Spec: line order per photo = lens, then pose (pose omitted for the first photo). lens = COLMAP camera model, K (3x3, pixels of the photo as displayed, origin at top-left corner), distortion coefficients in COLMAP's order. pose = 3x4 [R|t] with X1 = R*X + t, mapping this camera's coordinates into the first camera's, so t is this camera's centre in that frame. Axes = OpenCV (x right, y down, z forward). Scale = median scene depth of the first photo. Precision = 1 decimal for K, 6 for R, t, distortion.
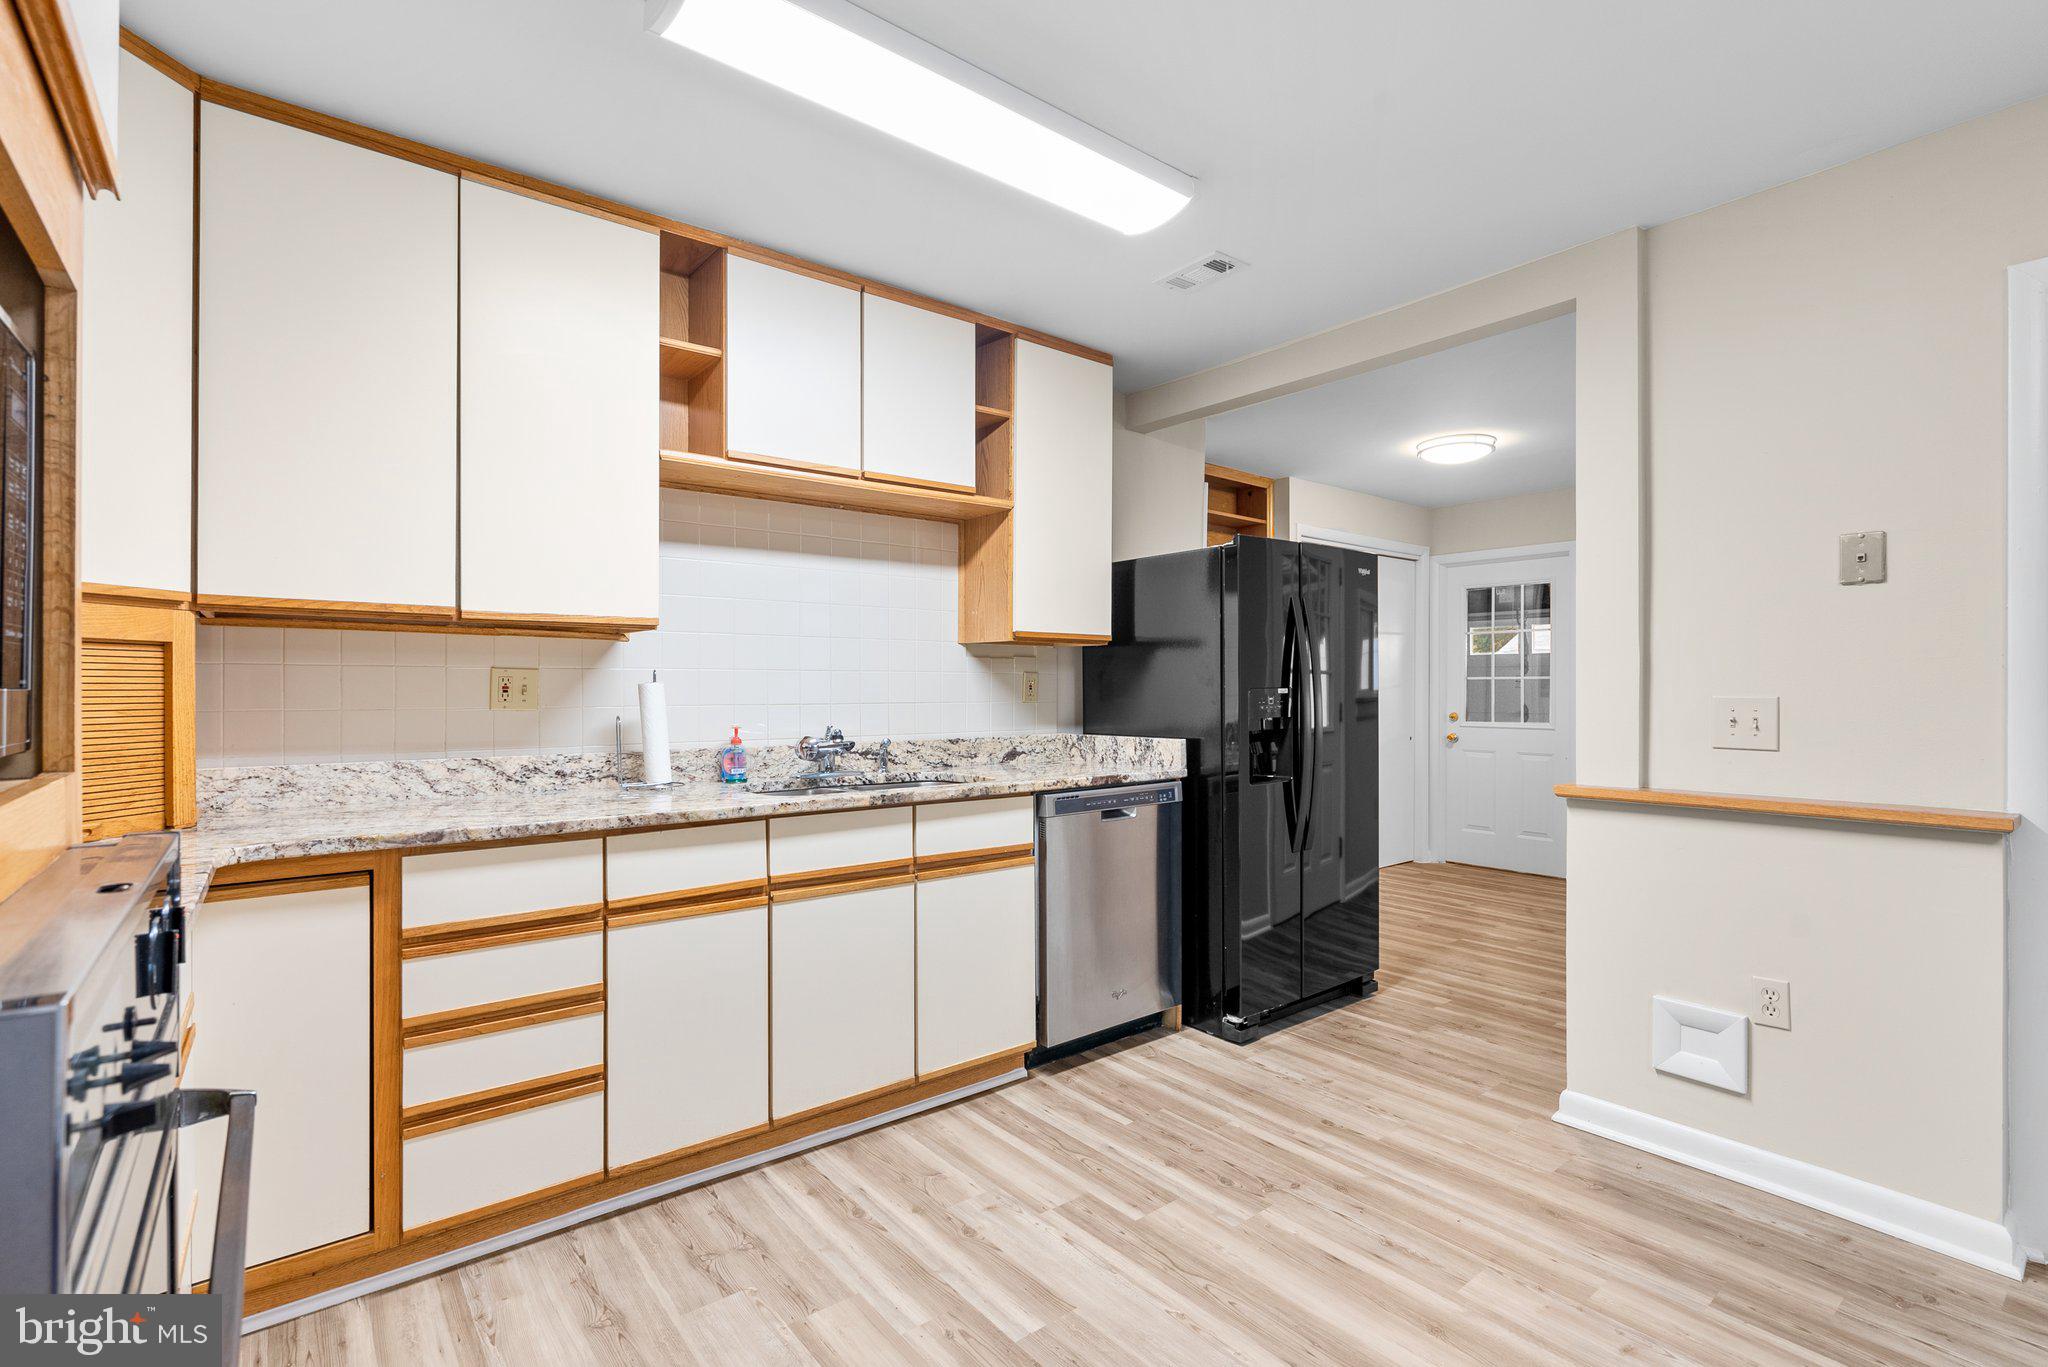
lens RADIAL K [[936.4, 0, 1026.9], [0, 936.4, 686.4], [0, 0, 1]] dist [-0.007844, 0.004270]
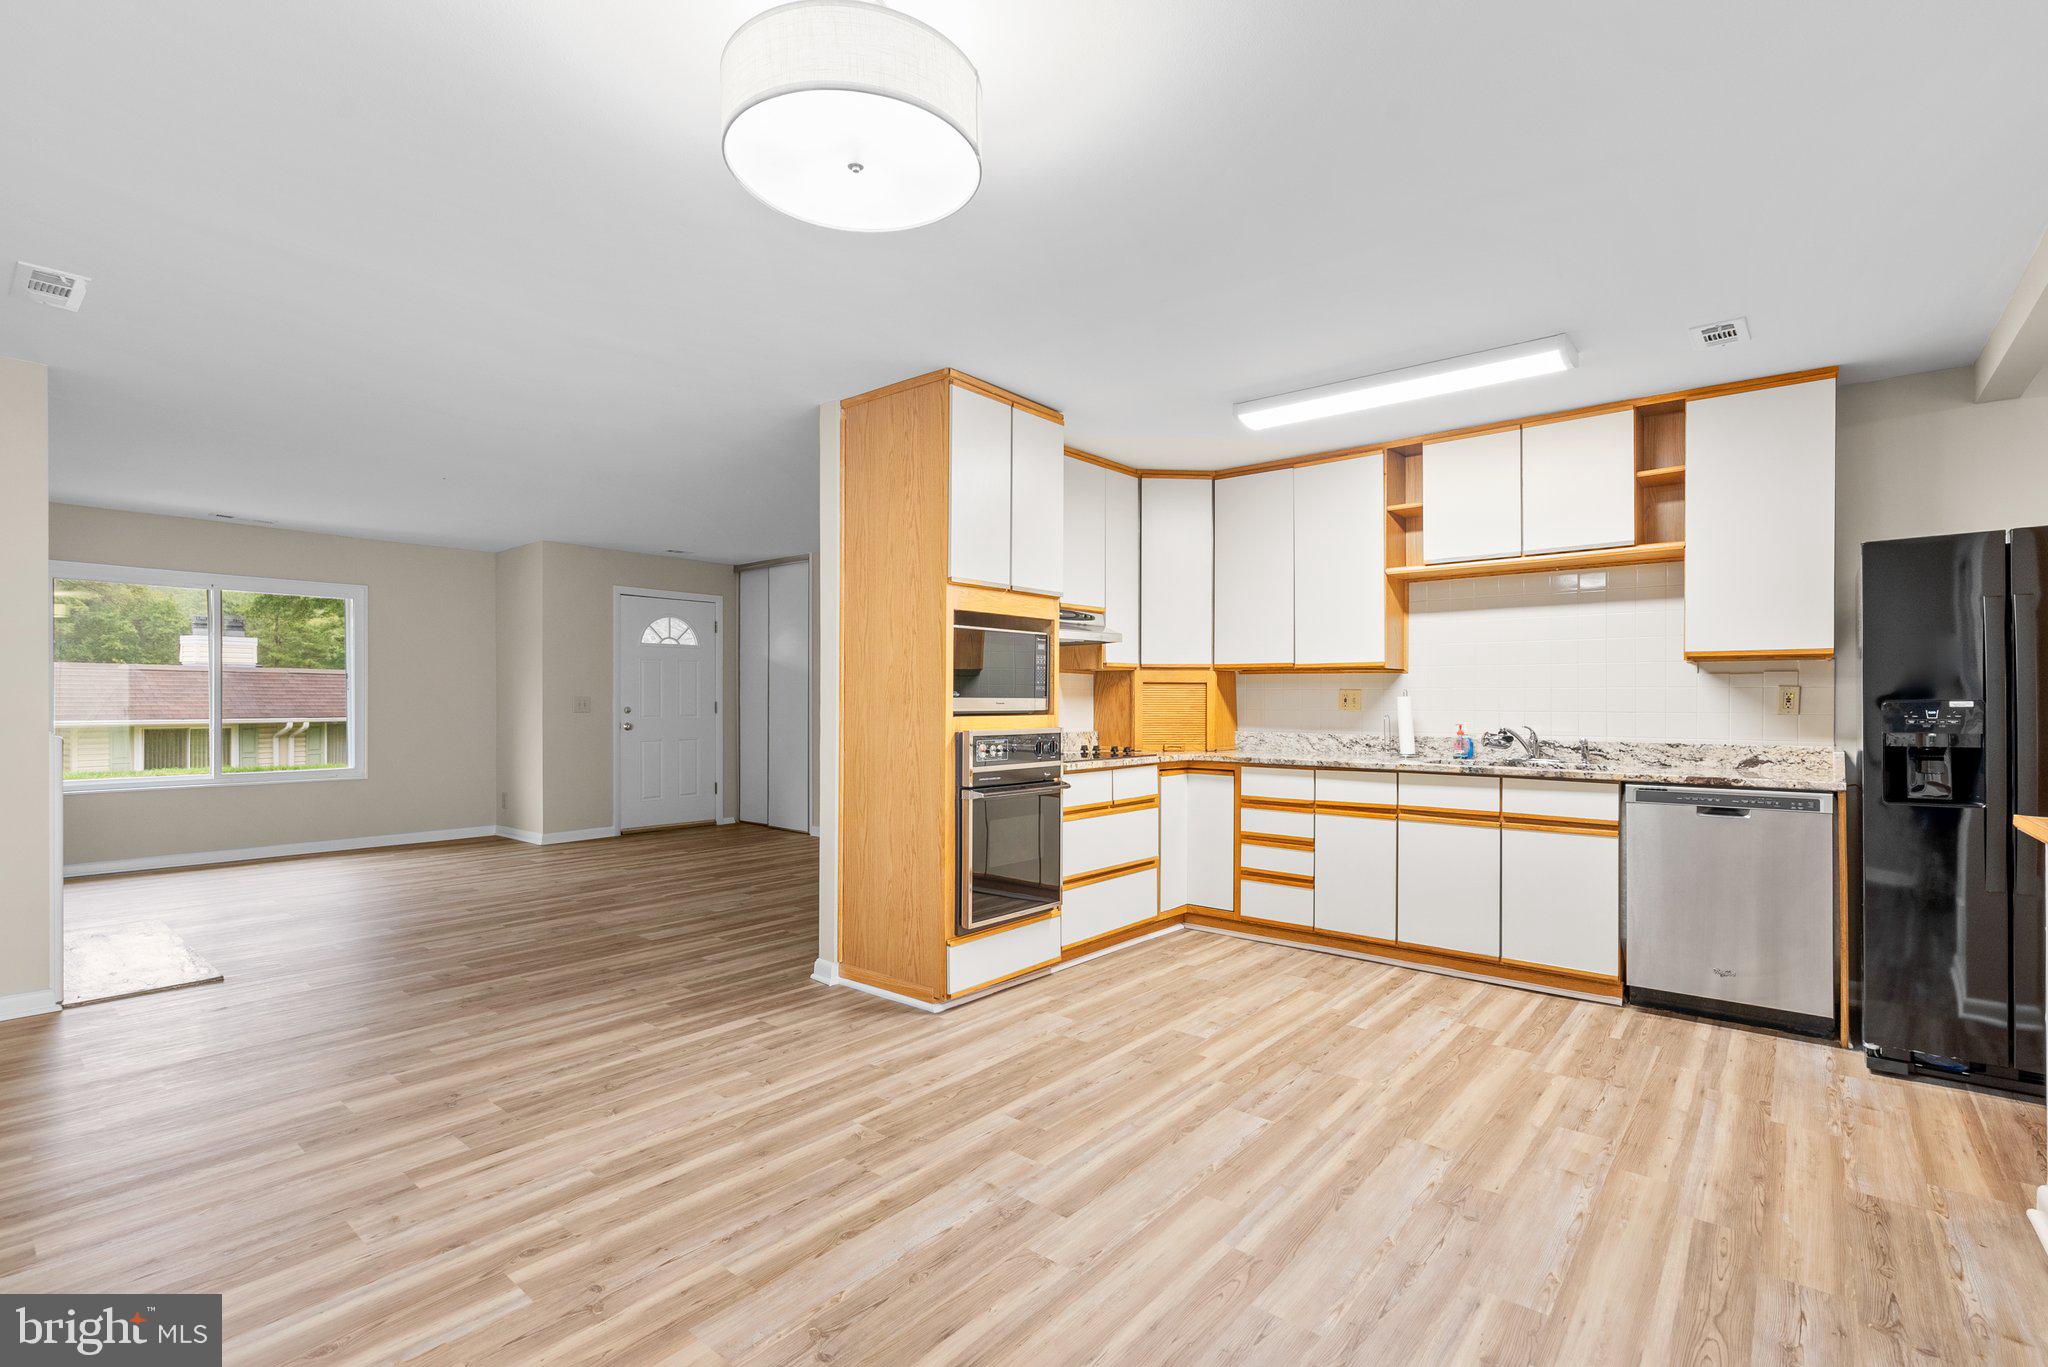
lens RADIAL K [[936.4, 0, 1028.8], [0, 936.4, 701.7], [0, 0, 1]] dist [-0.007844, 0.004270]
pose [[0.200194, 0.001824, -0.979754, 1.207898], [-0.001683, 0.999997, 0.001518, 0.003609], [0.979755, 0.001345, 0.200197, -0.048325]]
